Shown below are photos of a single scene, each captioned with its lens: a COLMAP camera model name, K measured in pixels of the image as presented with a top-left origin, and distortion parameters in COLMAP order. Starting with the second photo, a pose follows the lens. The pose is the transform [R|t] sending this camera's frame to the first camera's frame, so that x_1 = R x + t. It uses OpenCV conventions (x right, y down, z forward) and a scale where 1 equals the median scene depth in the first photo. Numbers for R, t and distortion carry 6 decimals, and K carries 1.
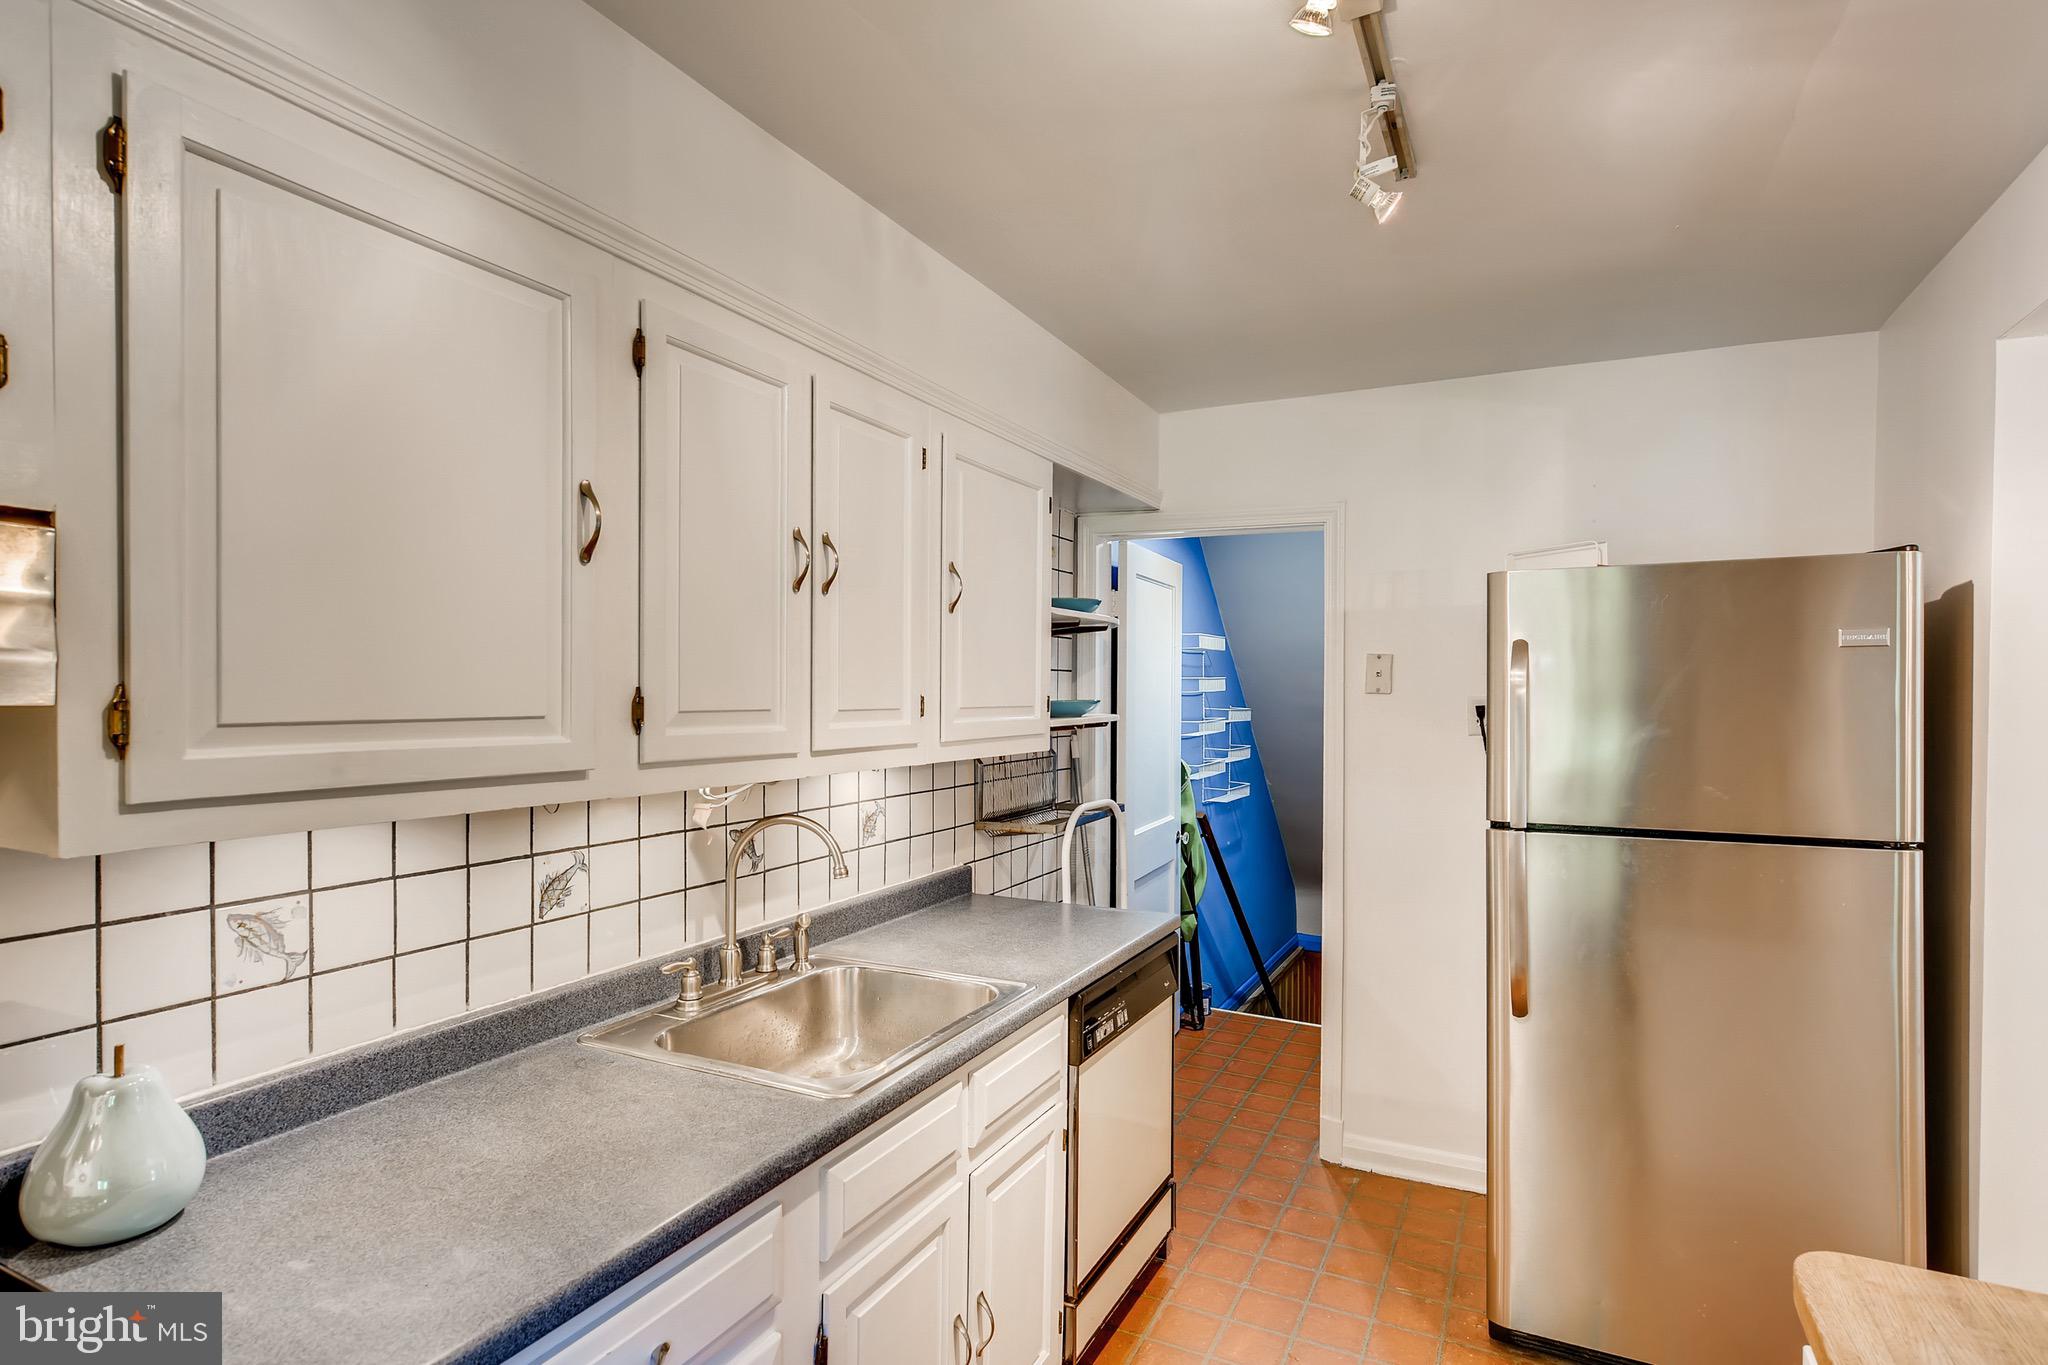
lens RADIAL K [[1045.3, 0, 1024.0], [0, 1045.3, 682.5], [0, 0, 1]] dist [0.000250, 0.000739]
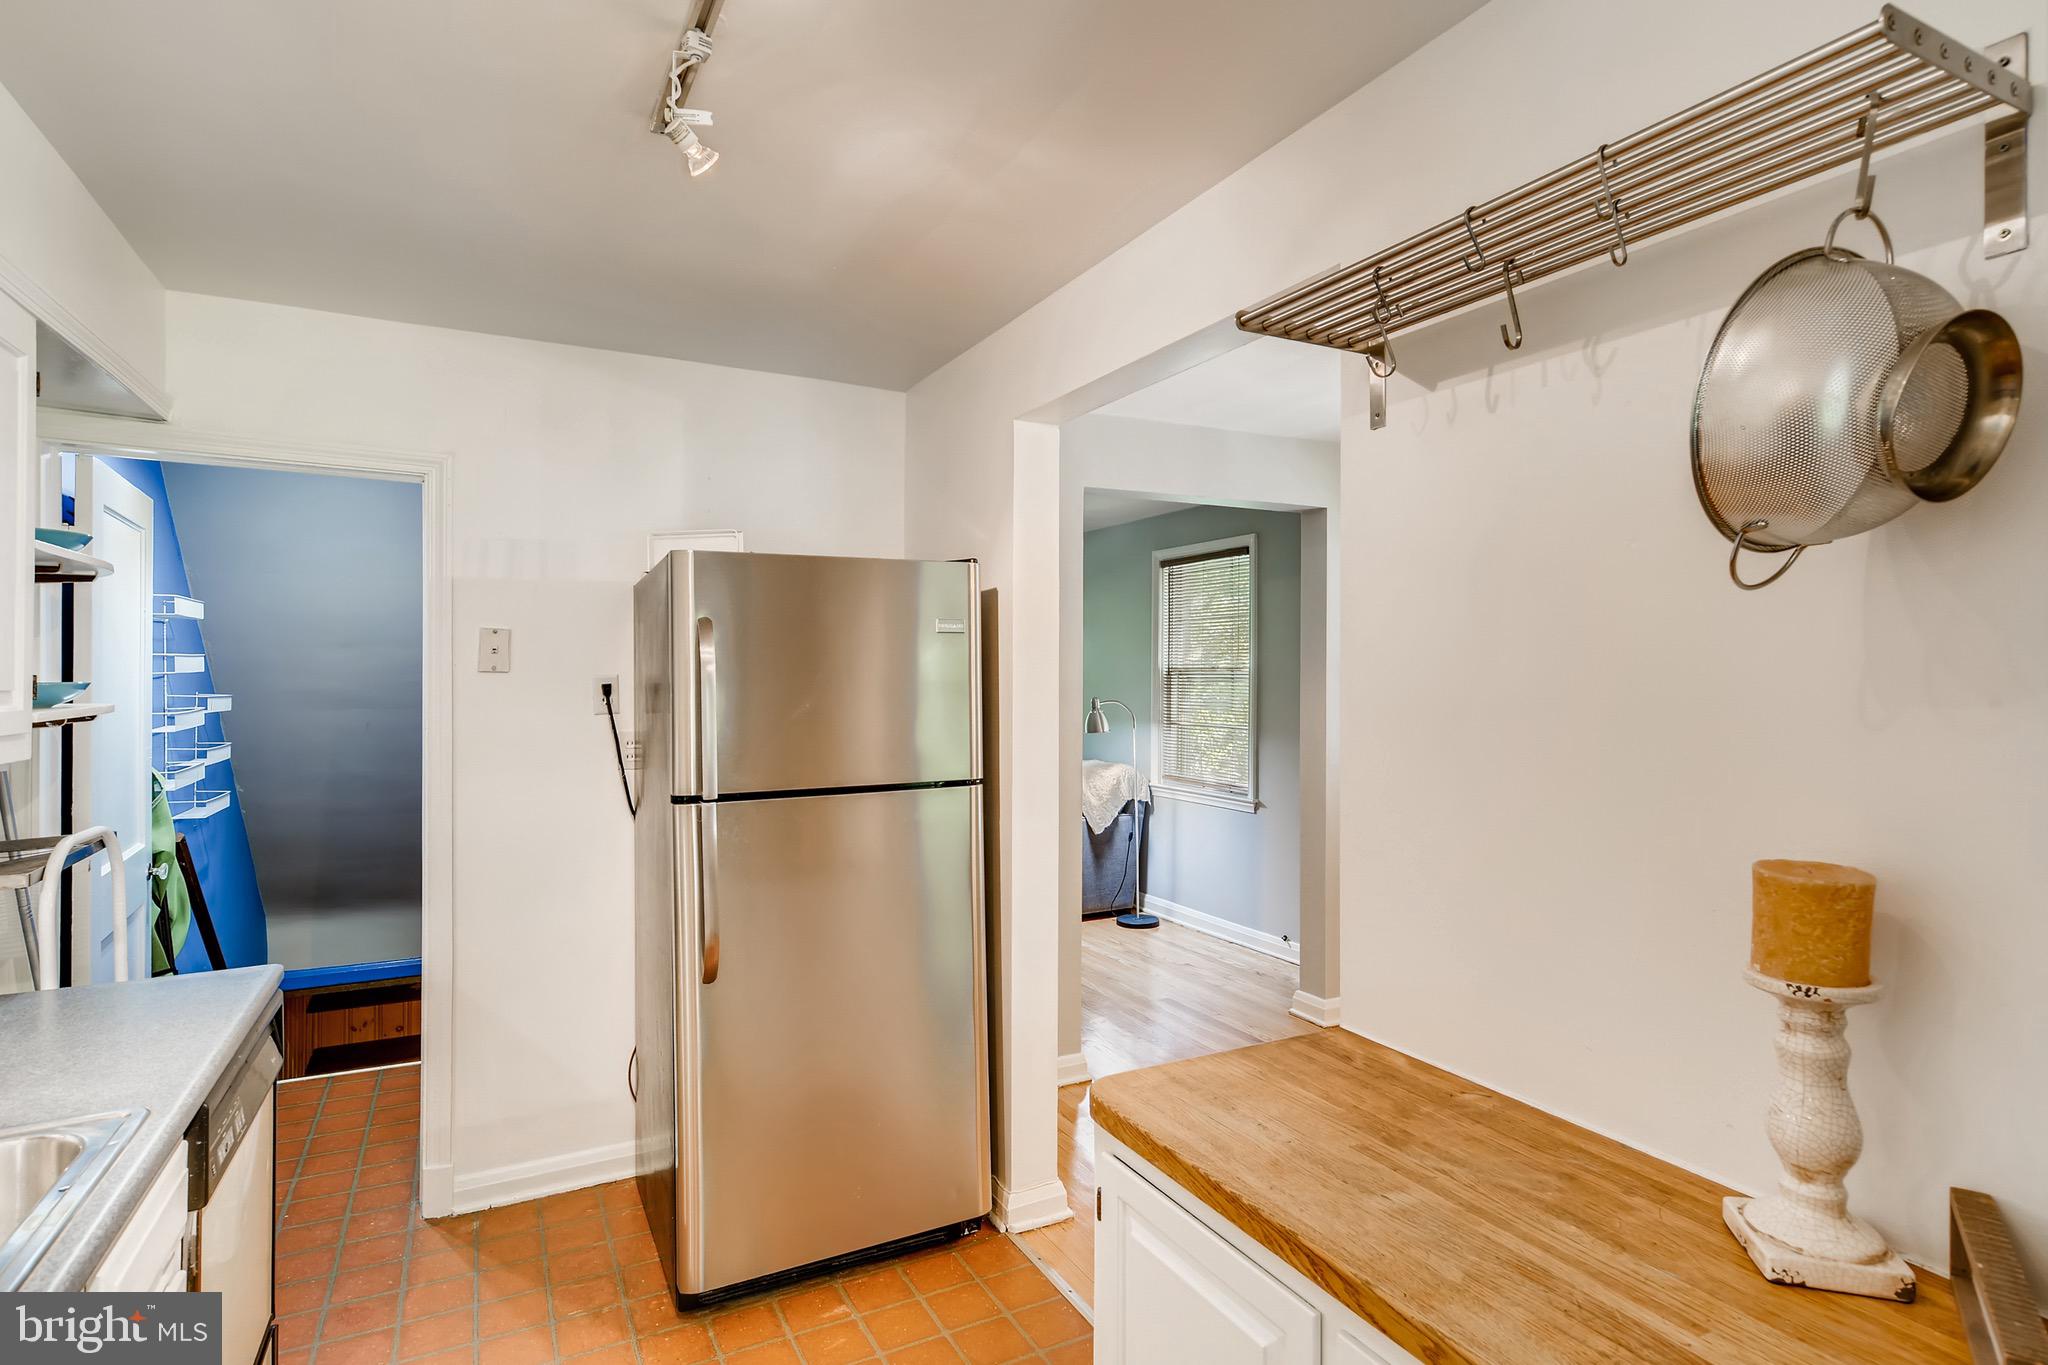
lens RADIAL K [[1053.8, 0, 1022.2], [0, 1053.8, 657.8], [0, 0, 1]] dist [0.012584, -0.001610]
pose [[0.582562, 0.009348, 0.812733, -0.143221], [-0.002499, 0.999950, -0.009711, 0.006009], [-0.812782, 0.003626, 0.582556, 0.101995]]
